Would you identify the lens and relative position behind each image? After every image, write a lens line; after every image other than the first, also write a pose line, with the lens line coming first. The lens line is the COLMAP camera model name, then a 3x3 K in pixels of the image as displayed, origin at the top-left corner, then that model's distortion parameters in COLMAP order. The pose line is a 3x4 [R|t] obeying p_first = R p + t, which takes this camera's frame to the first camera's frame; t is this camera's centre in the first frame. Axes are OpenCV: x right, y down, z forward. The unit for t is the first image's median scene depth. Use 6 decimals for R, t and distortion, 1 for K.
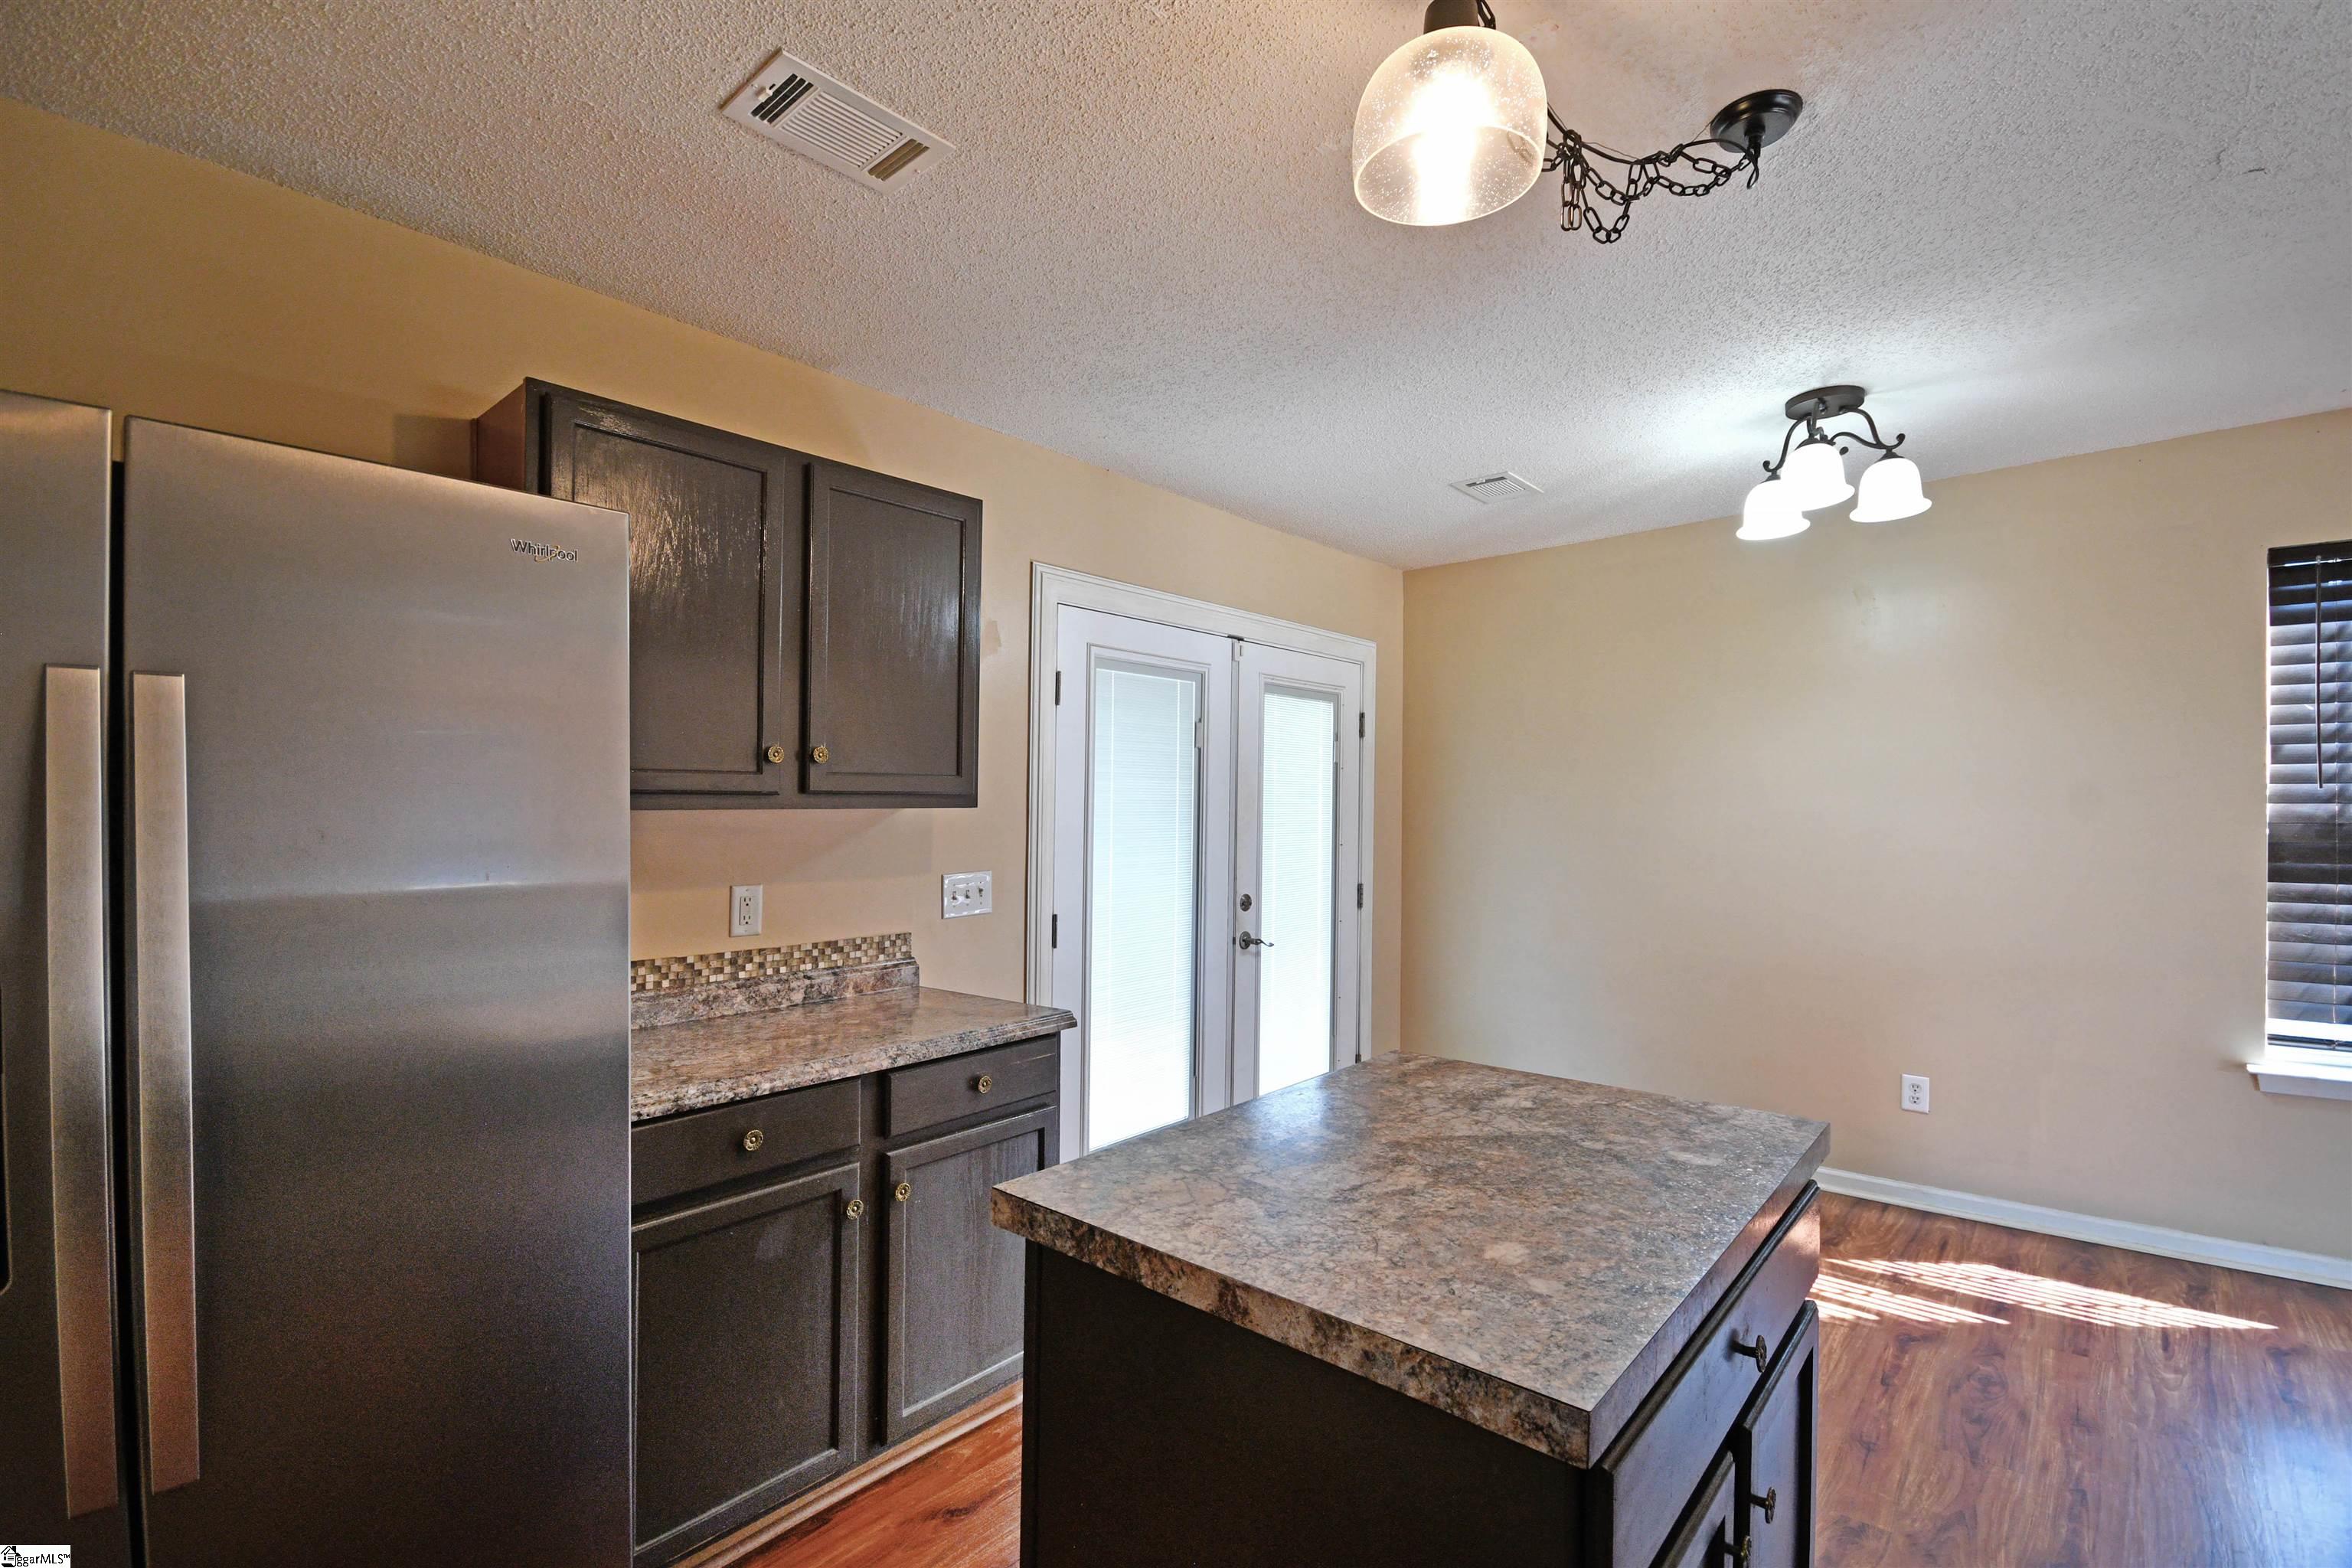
lens RADIAL K [[1044.4, 0, 1180.9], [0, 1044.4, 798.8], [0, 0, 1]] dist [0.014149, -0.012694]
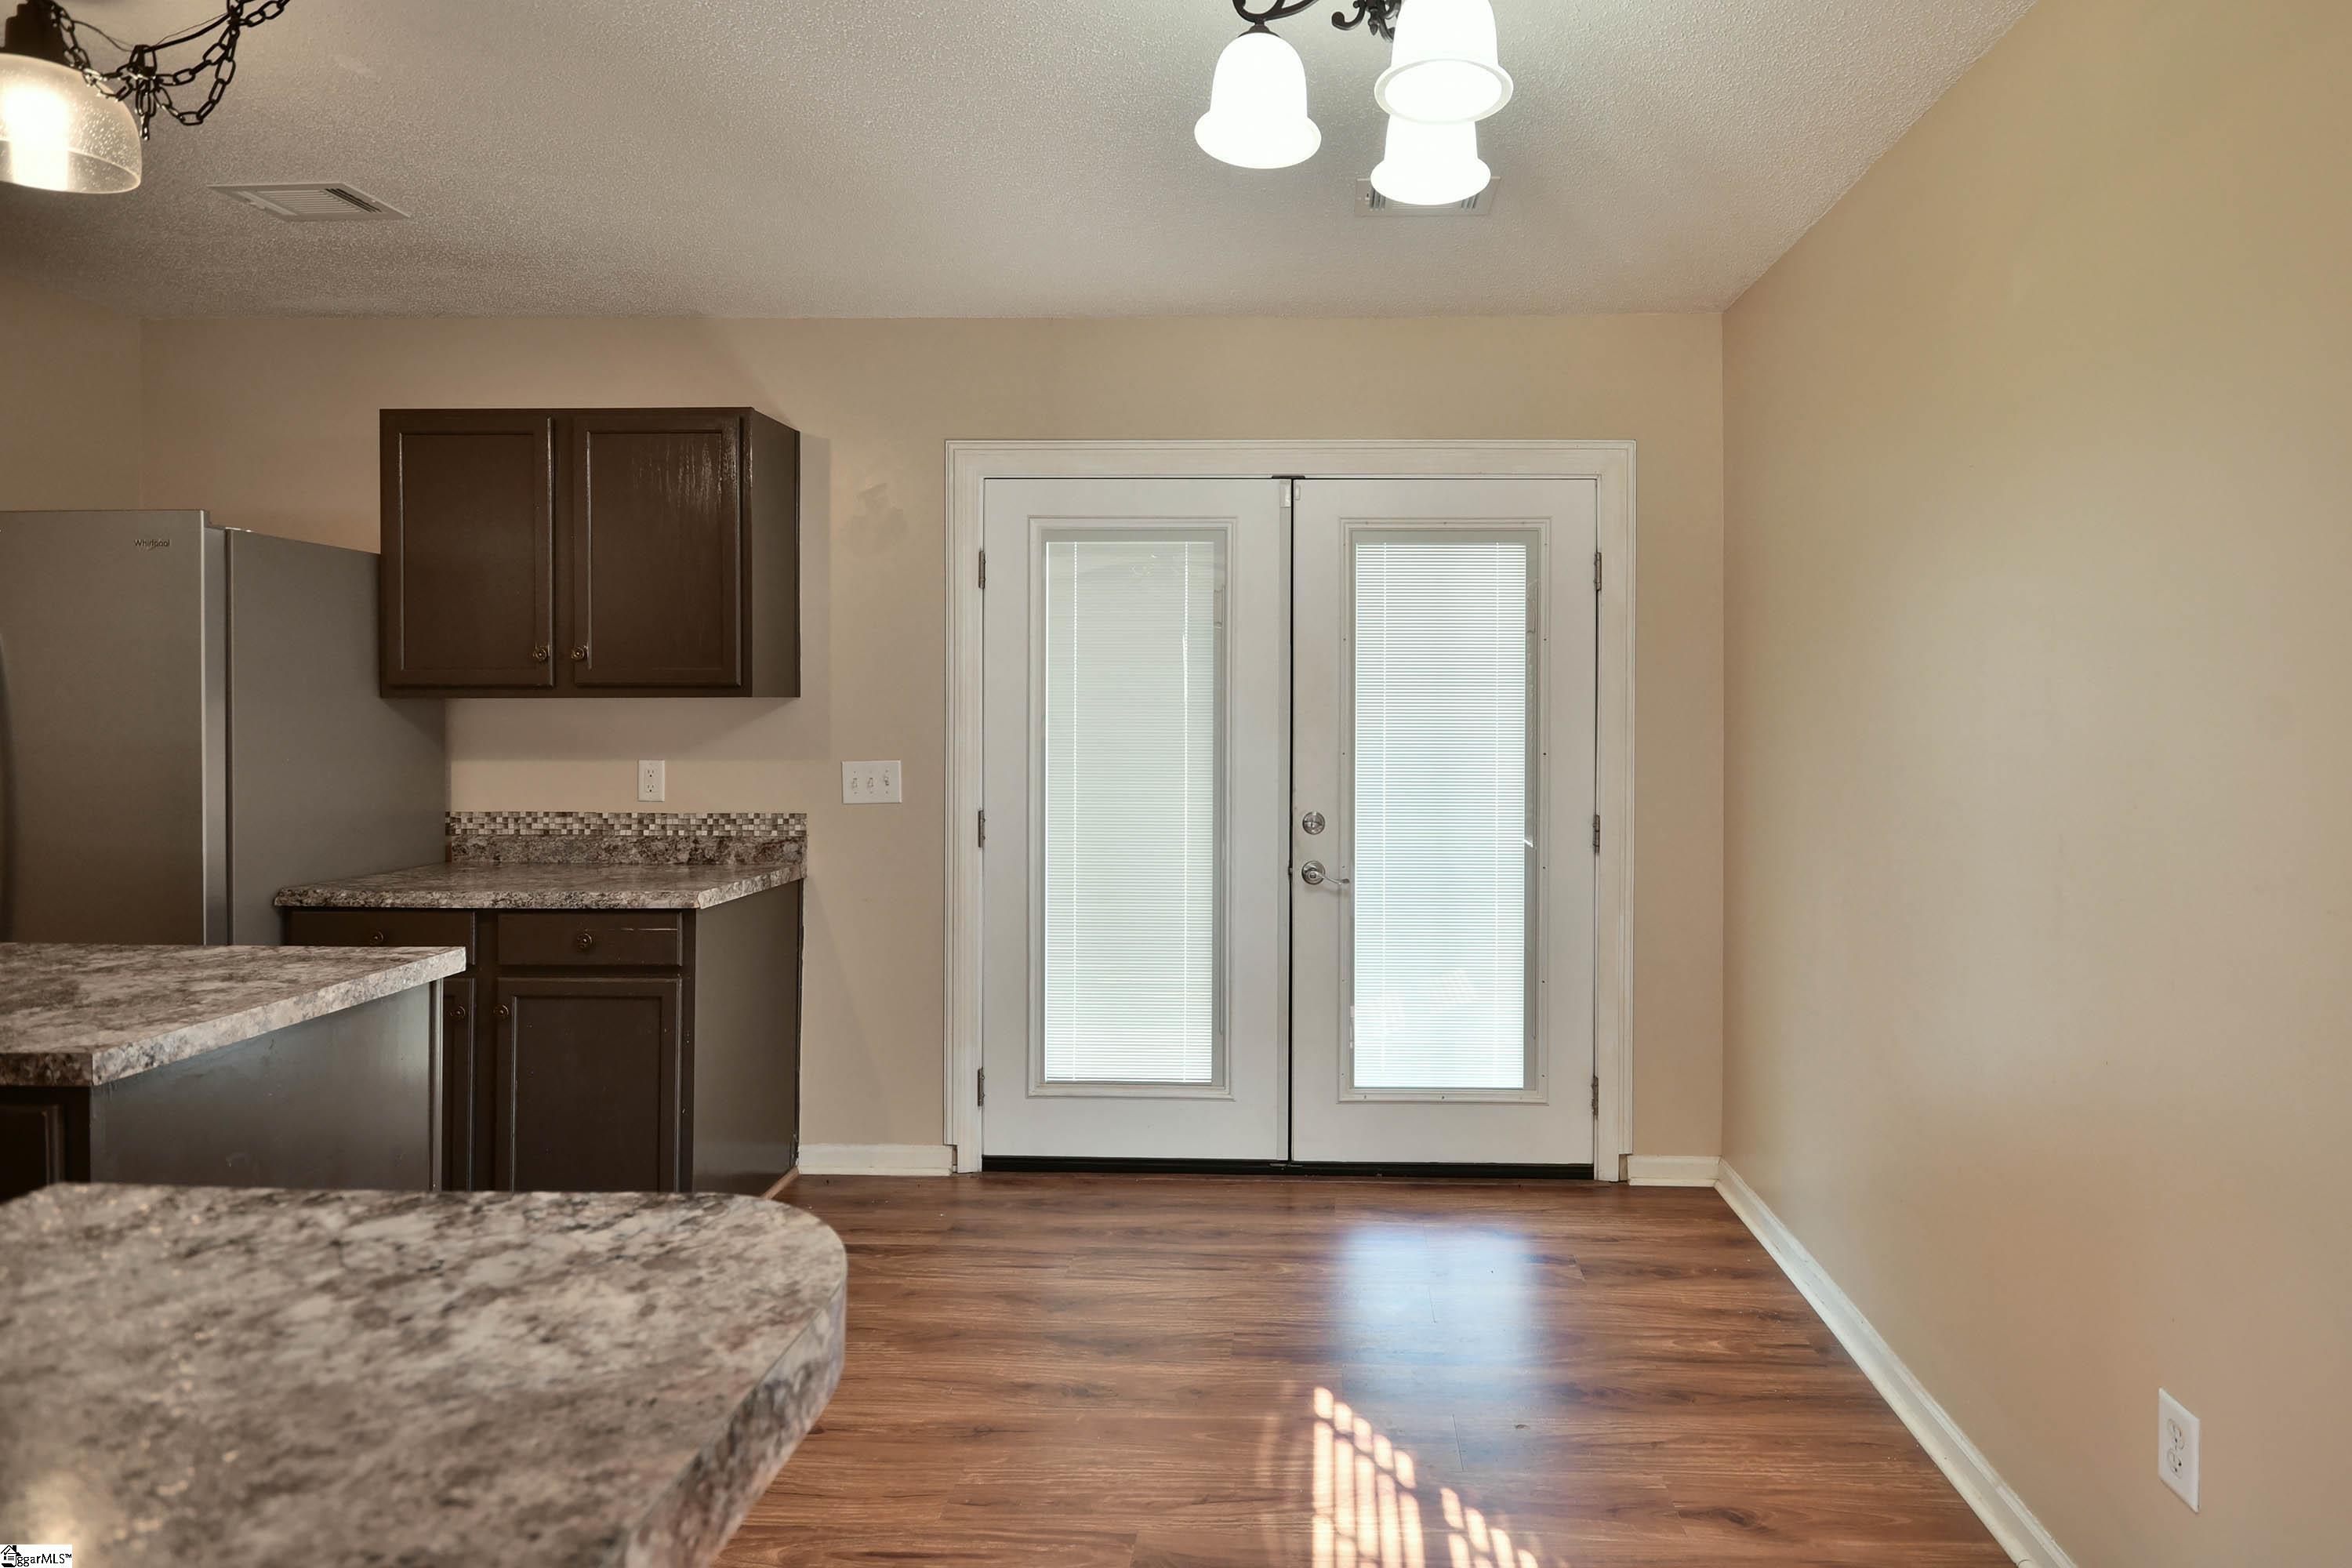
lens RADIAL K [[1202.1, 0, 1170.7], [0, 1202.1, 704.3], [0, 0, 1]] dist [0.003130, -0.005636]
pose [[0.634134, 0.008940, -0.773172, 0.994127], [0.004580, 0.999872, 0.015317, -0.001904], [0.773210, -0.013254, 0.634012, 0.540581]]
